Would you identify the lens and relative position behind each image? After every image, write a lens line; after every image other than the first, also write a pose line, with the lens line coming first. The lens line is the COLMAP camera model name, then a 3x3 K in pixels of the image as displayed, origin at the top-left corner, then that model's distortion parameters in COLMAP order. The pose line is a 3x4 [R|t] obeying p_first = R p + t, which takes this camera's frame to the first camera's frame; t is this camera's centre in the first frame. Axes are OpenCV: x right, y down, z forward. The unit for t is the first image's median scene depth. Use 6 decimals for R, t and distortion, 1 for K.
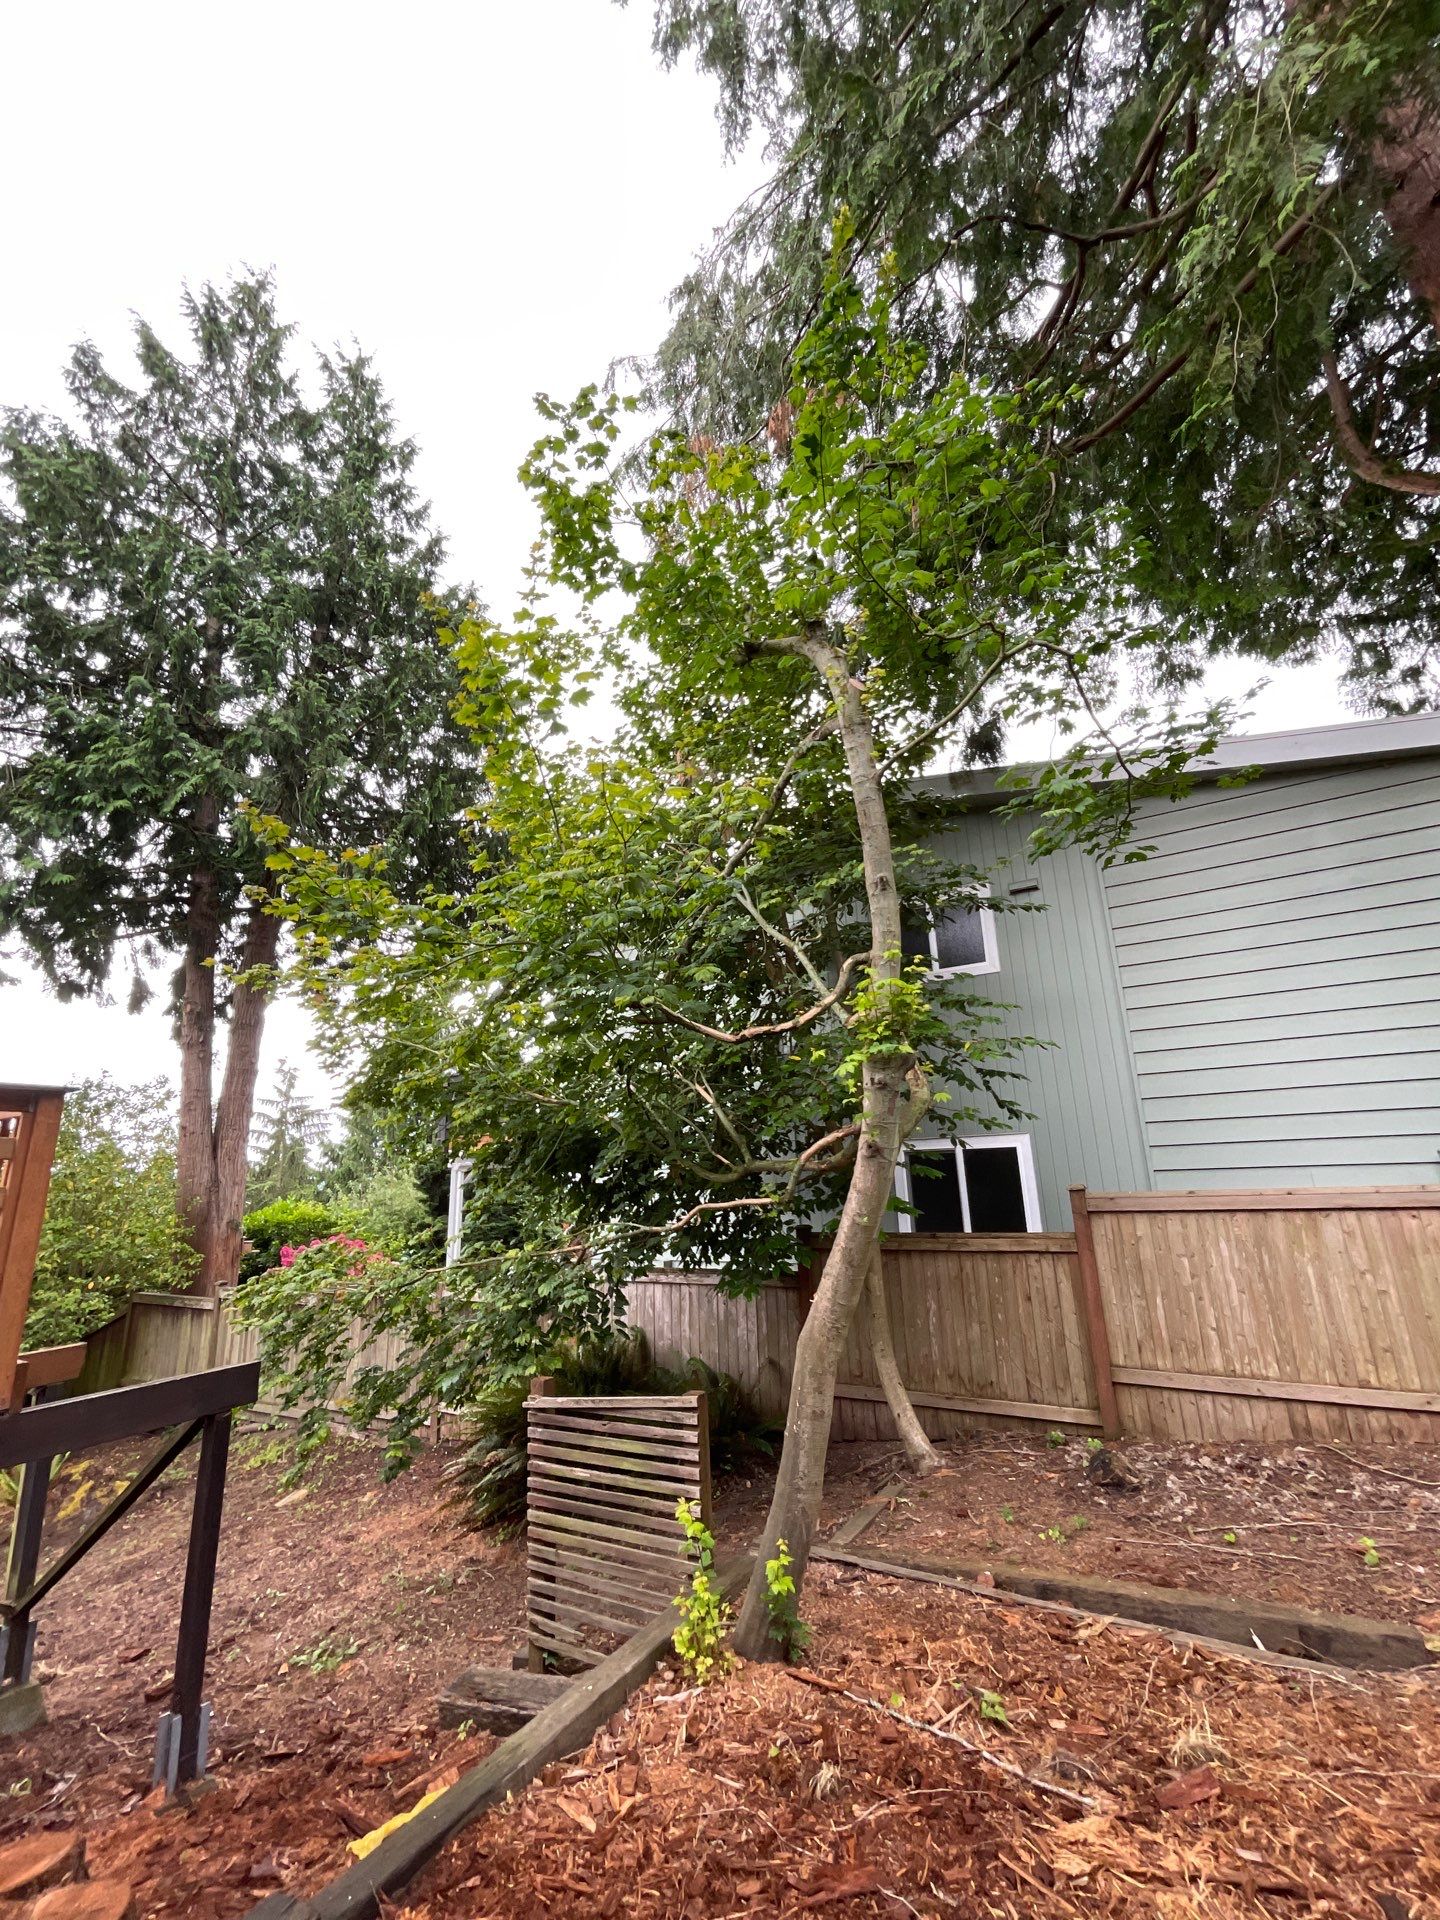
lens RADIAL K [[838.0, 0, 721.5], [0, 838.0, 924.9], [0, 0, 1]] dist [-0.001430, -0.000076]
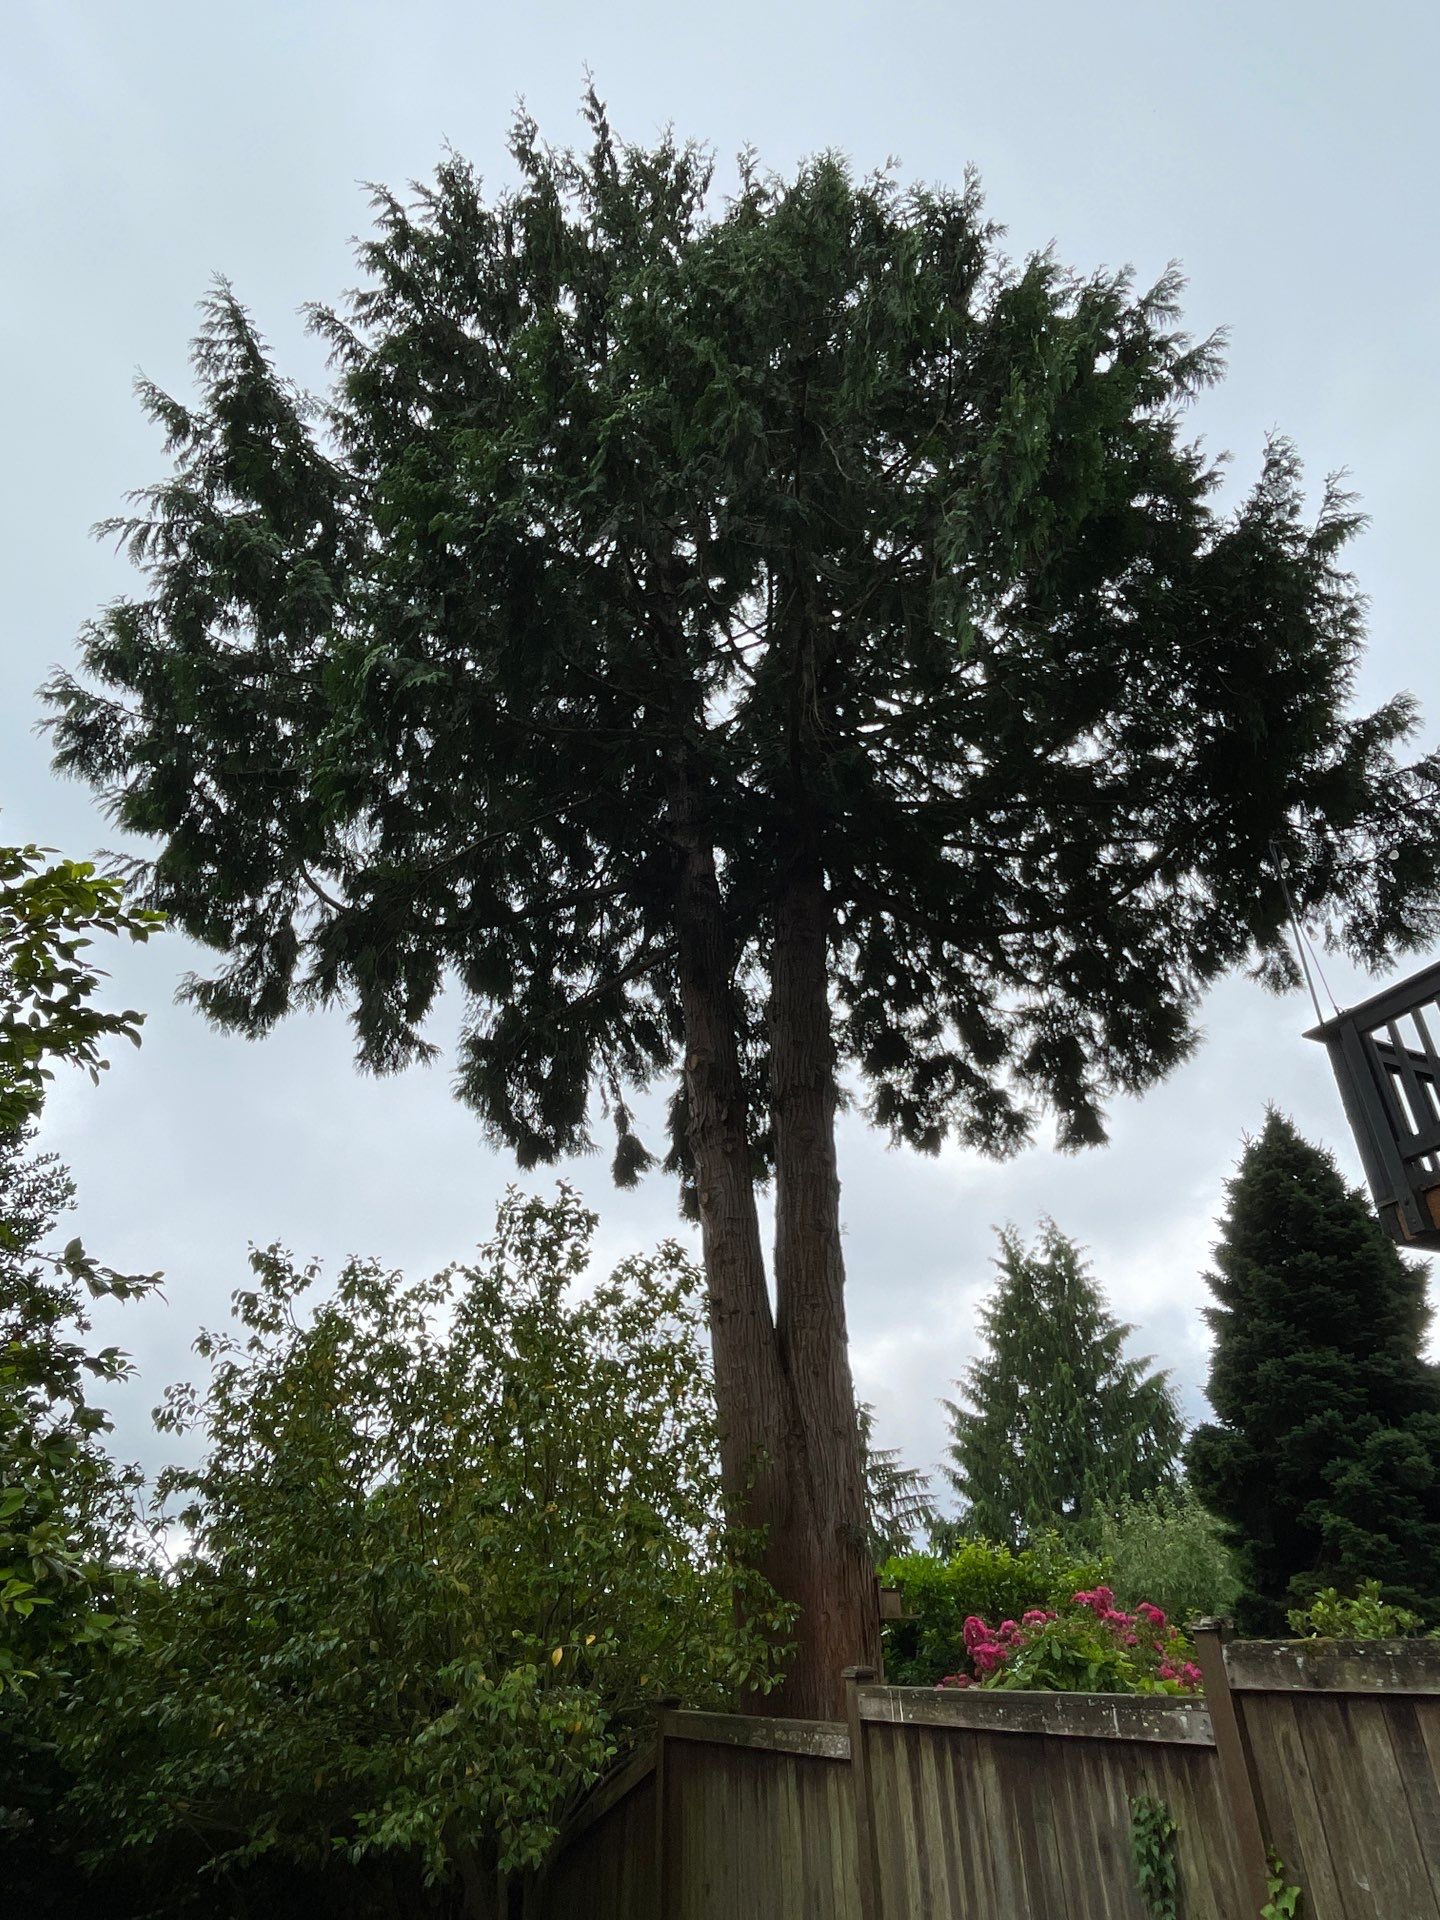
lens RADIAL K [[1133.6, 0, 715.4], [0, 1133.6, 958.8], [0, 0, 1]] dist [-0.015758, 0.010318]
pose [[0.837307, -0.257504, -0.482295, -0.335265], [0.131282, 0.951025, -0.279850, 0.260414], [0.530737, 0.171004, 0.830106, 0.515203]]
